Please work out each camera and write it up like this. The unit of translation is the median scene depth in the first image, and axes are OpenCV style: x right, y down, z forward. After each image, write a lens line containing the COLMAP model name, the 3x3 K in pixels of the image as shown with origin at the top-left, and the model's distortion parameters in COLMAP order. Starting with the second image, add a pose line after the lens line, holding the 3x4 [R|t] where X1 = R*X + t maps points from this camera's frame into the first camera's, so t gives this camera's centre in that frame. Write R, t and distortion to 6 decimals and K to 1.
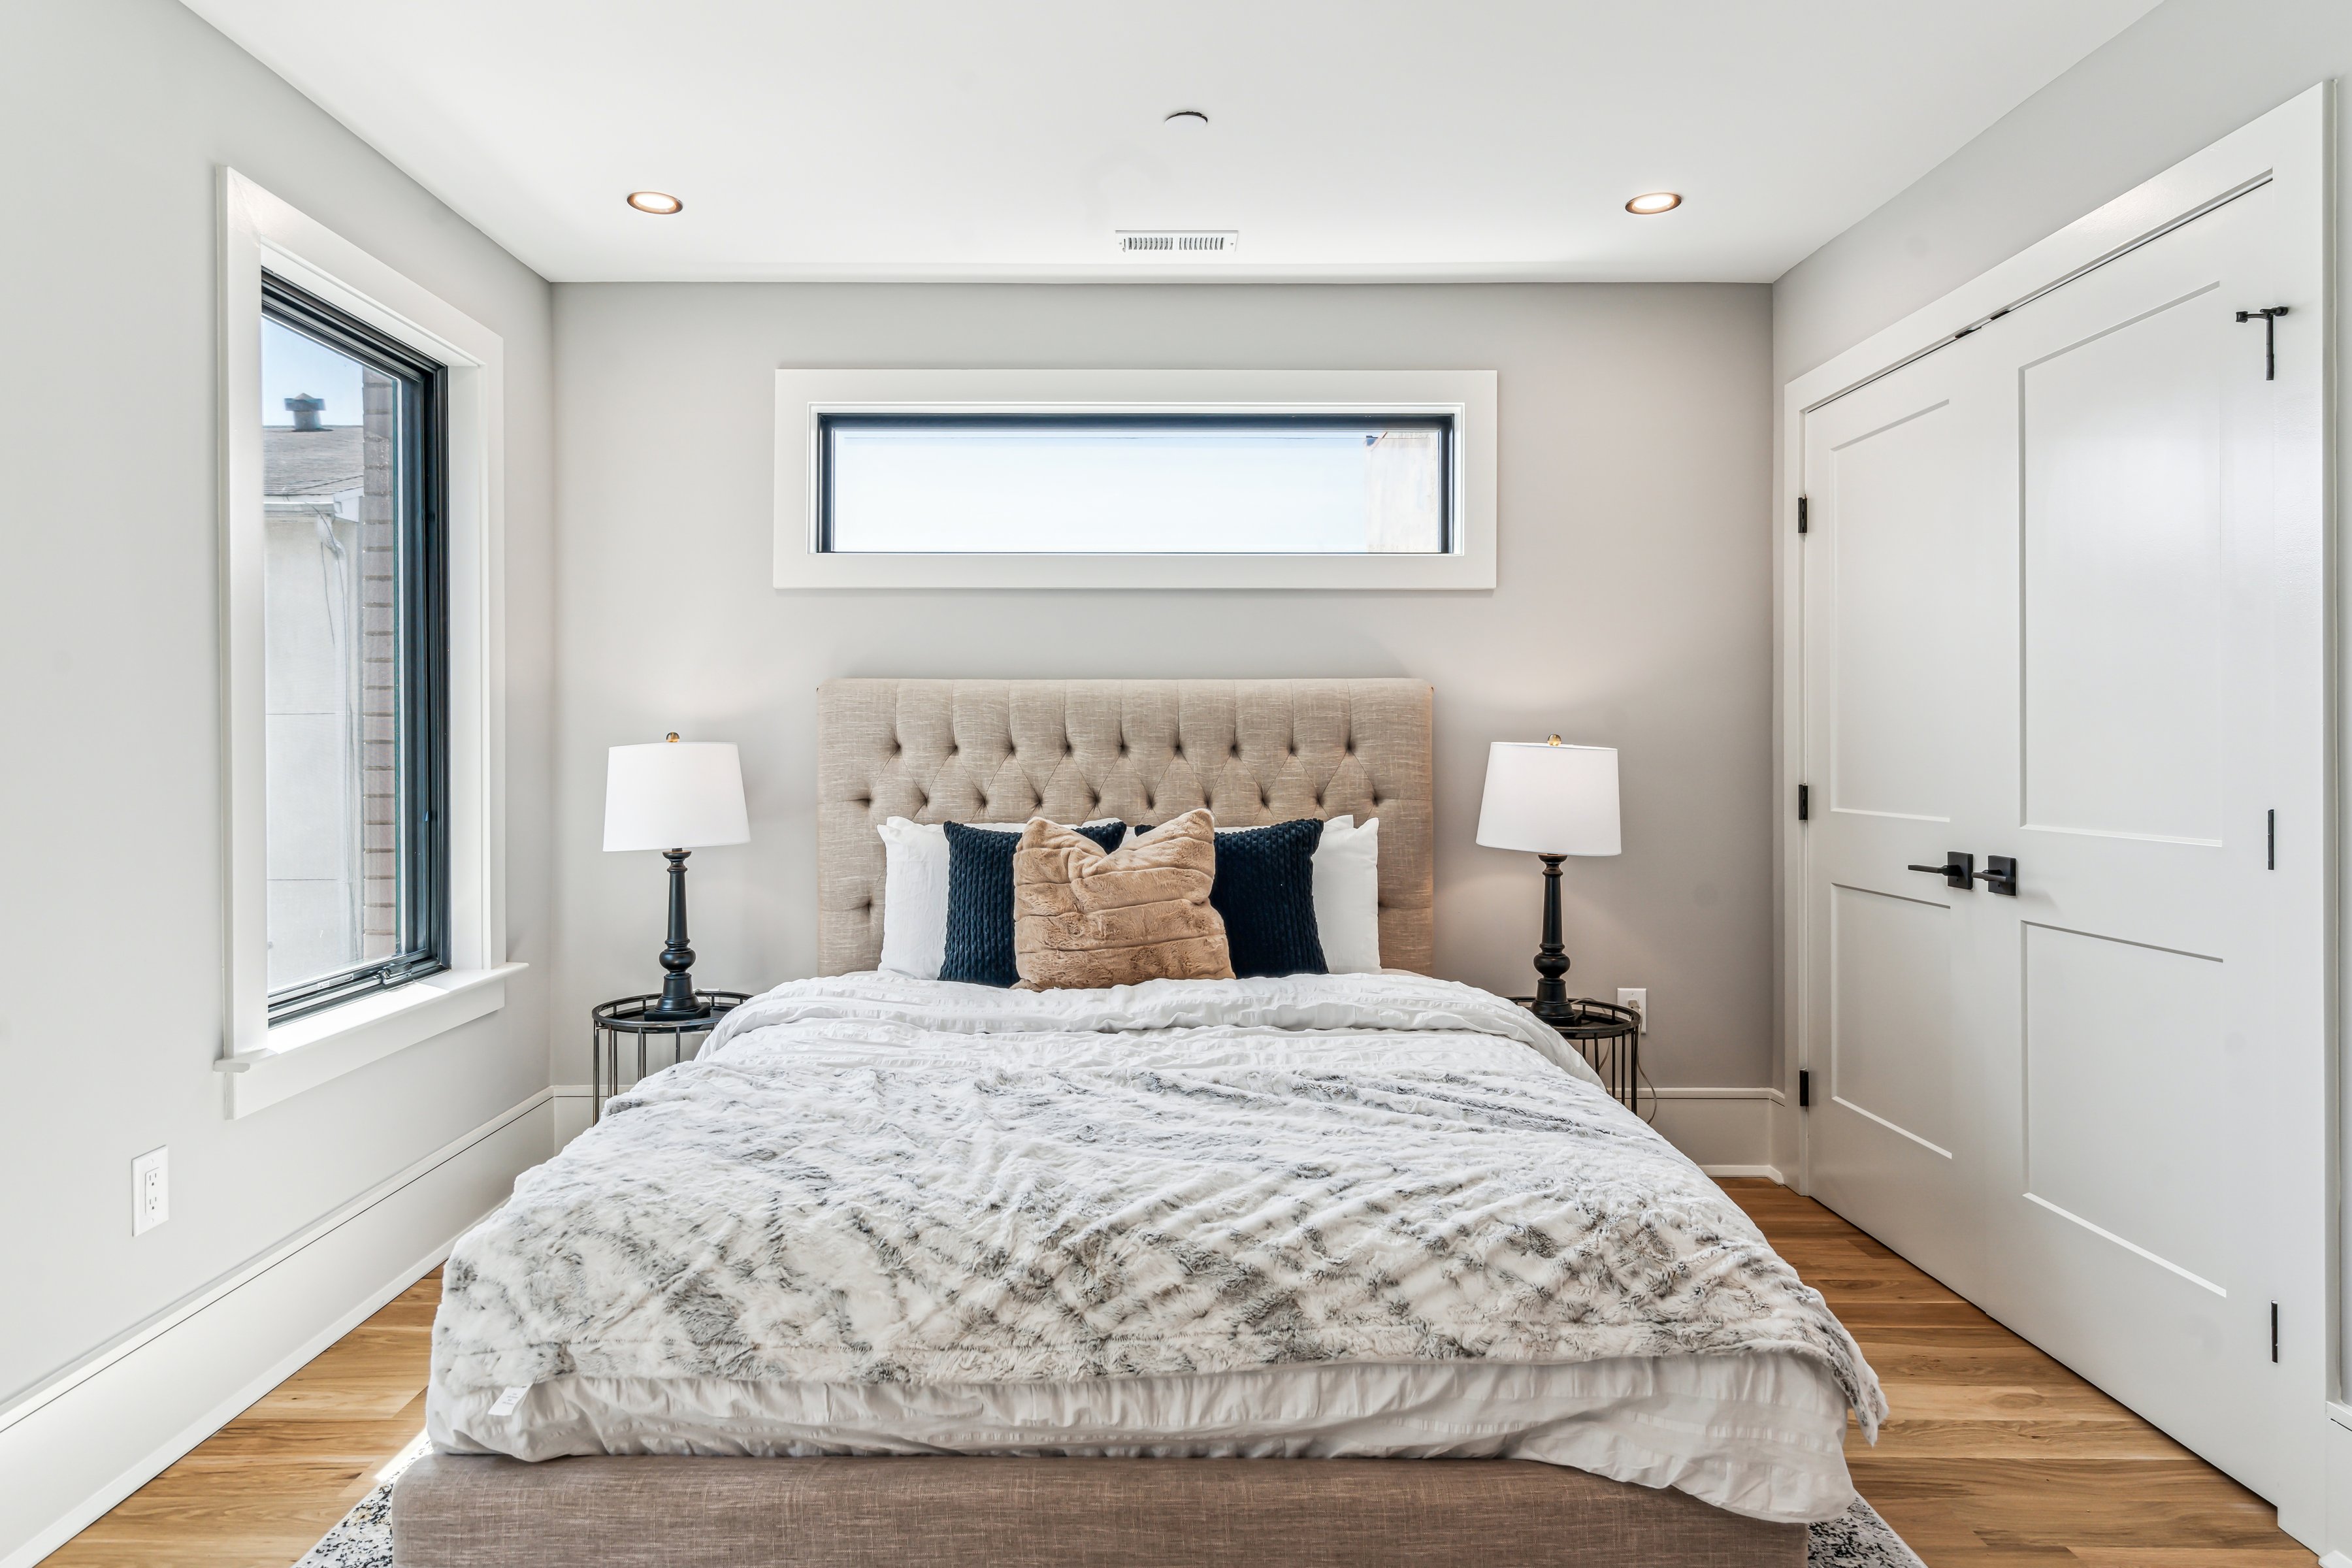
lens RADIAL K [[1396.0, 0, 1172.7], [0, 1396.0, 771.3], [0, 0, 1]] dist [0.009184, 0.001153]
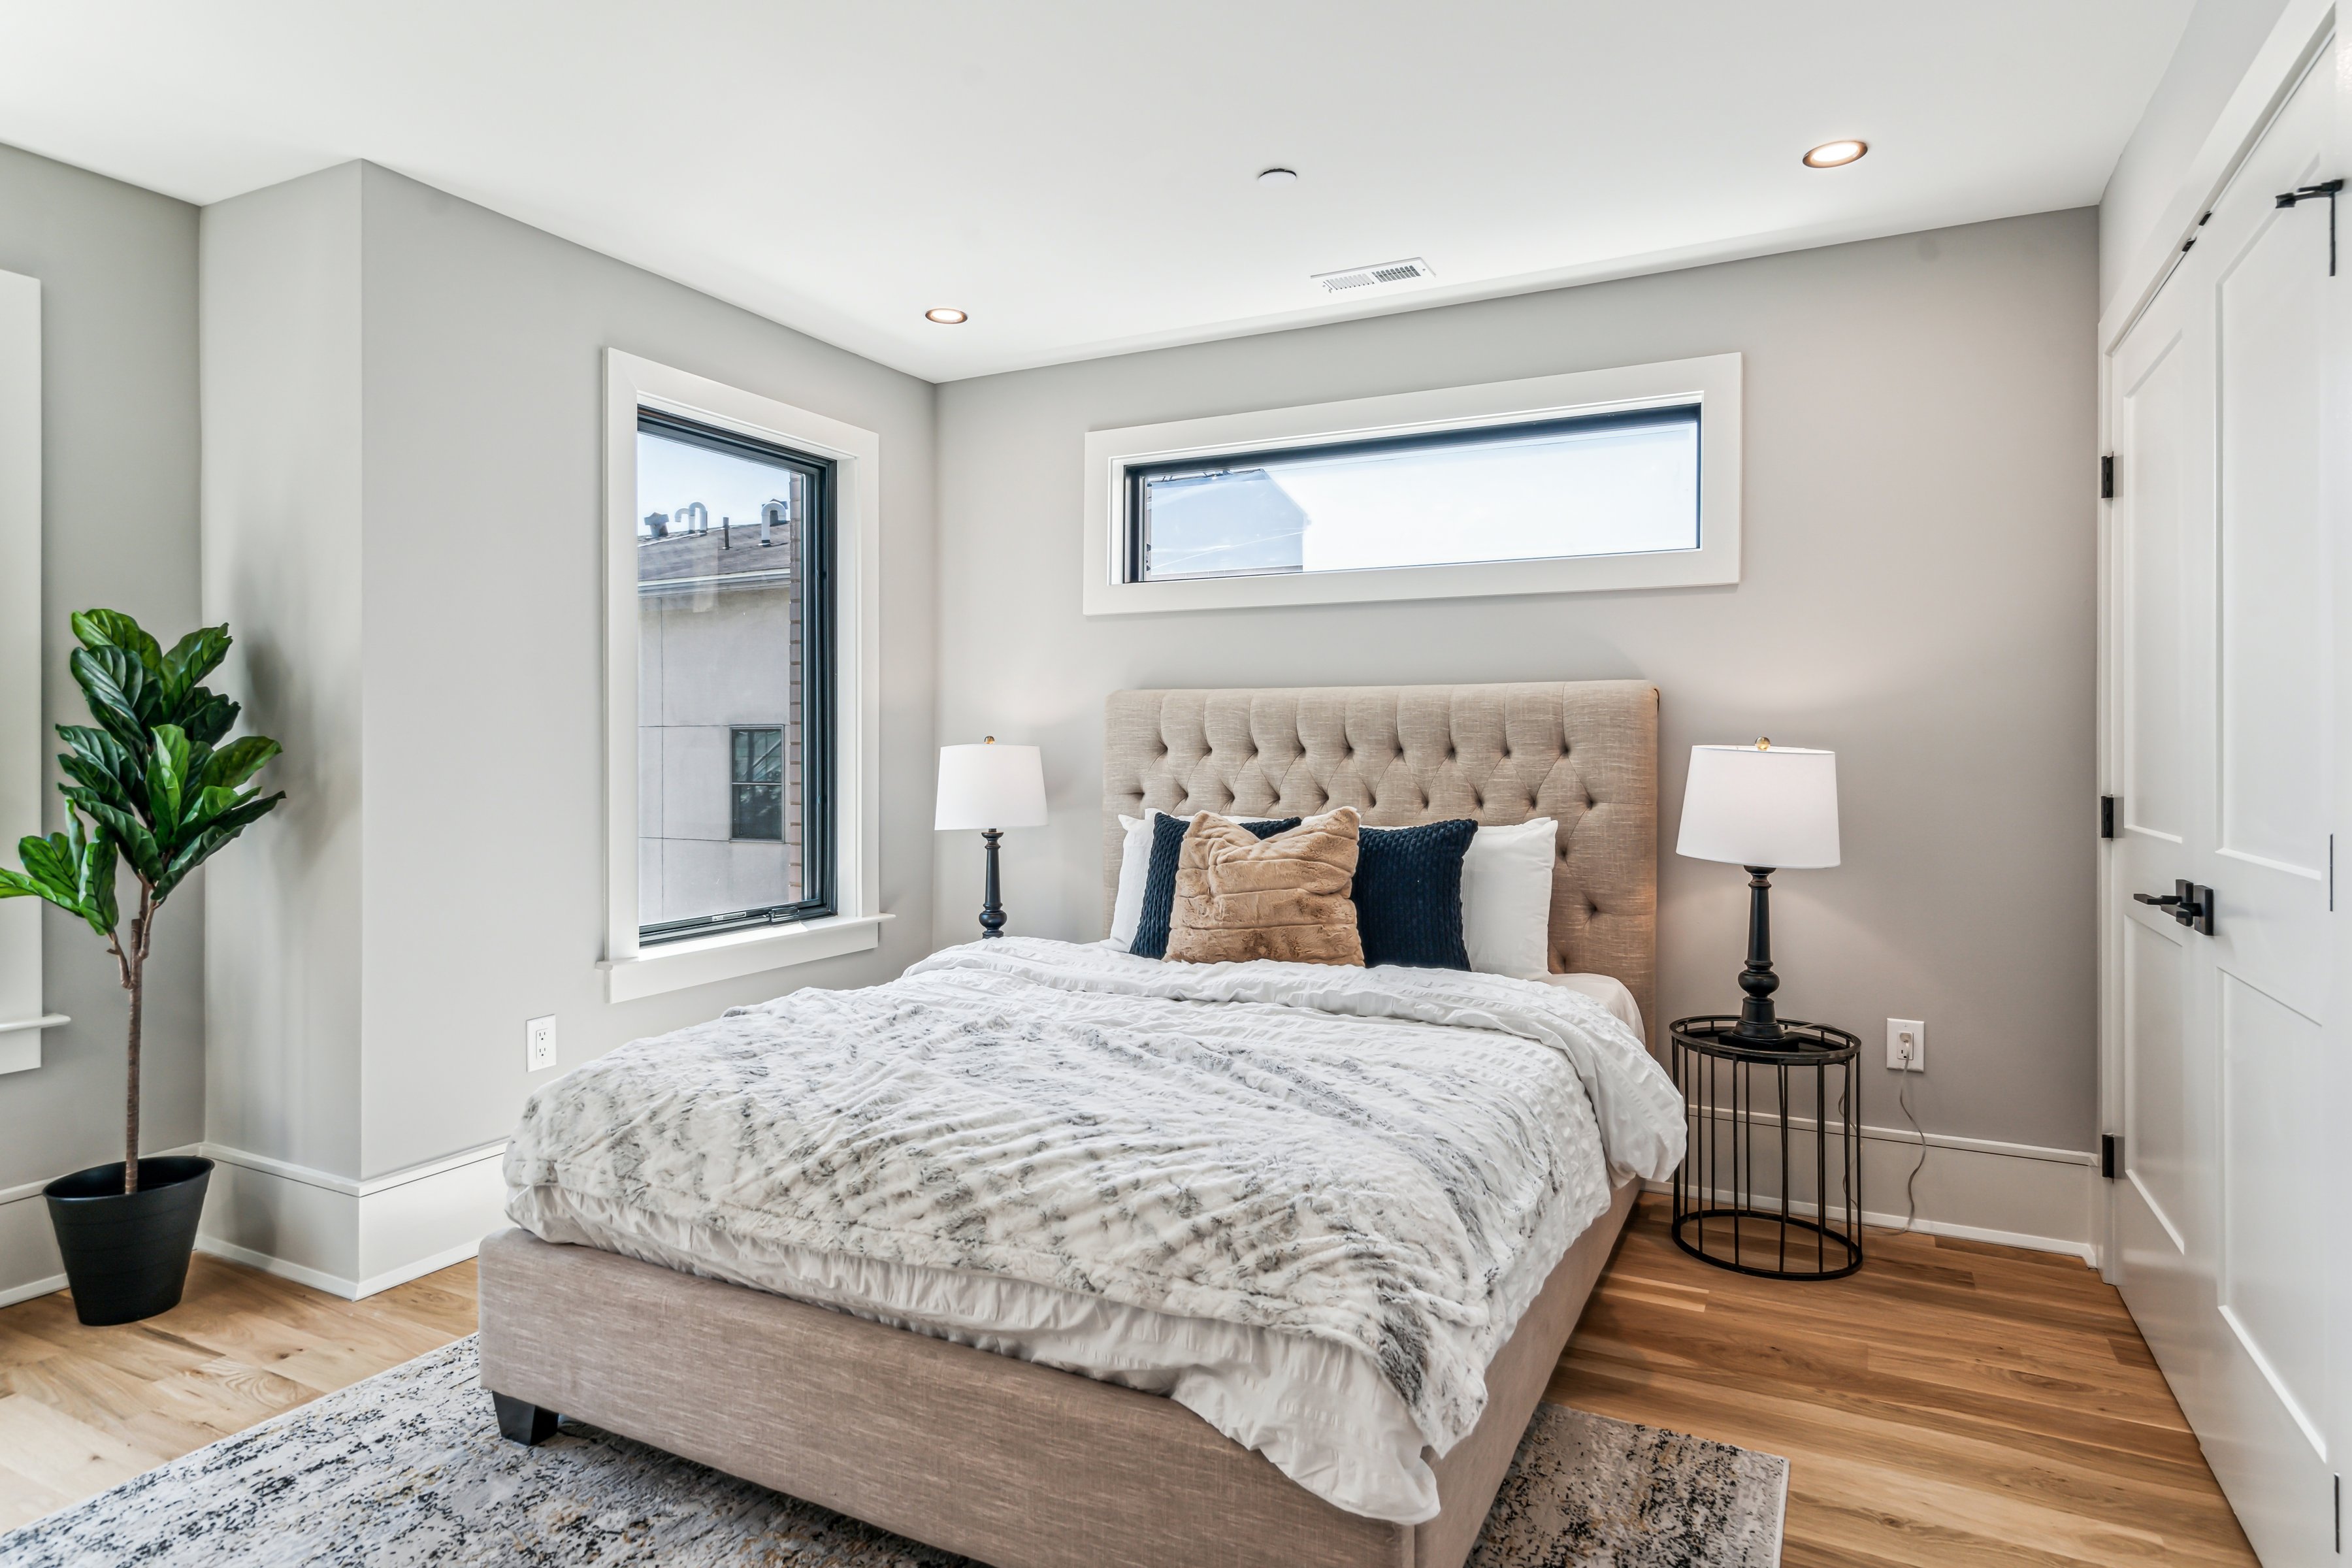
lens RADIAL K [[1307.1, 0, 1173.4], [0, 1307.1, 771.1], [0, 0, 1]] dist [0.003580, 0.004304]
pose [[0.891061, 0.010820, -0.453755, 0.355686], [-0.011472, 0.999933, 0.001316, -0.000179], [0.453739, 0.004033, 0.891126, 0.044826]]
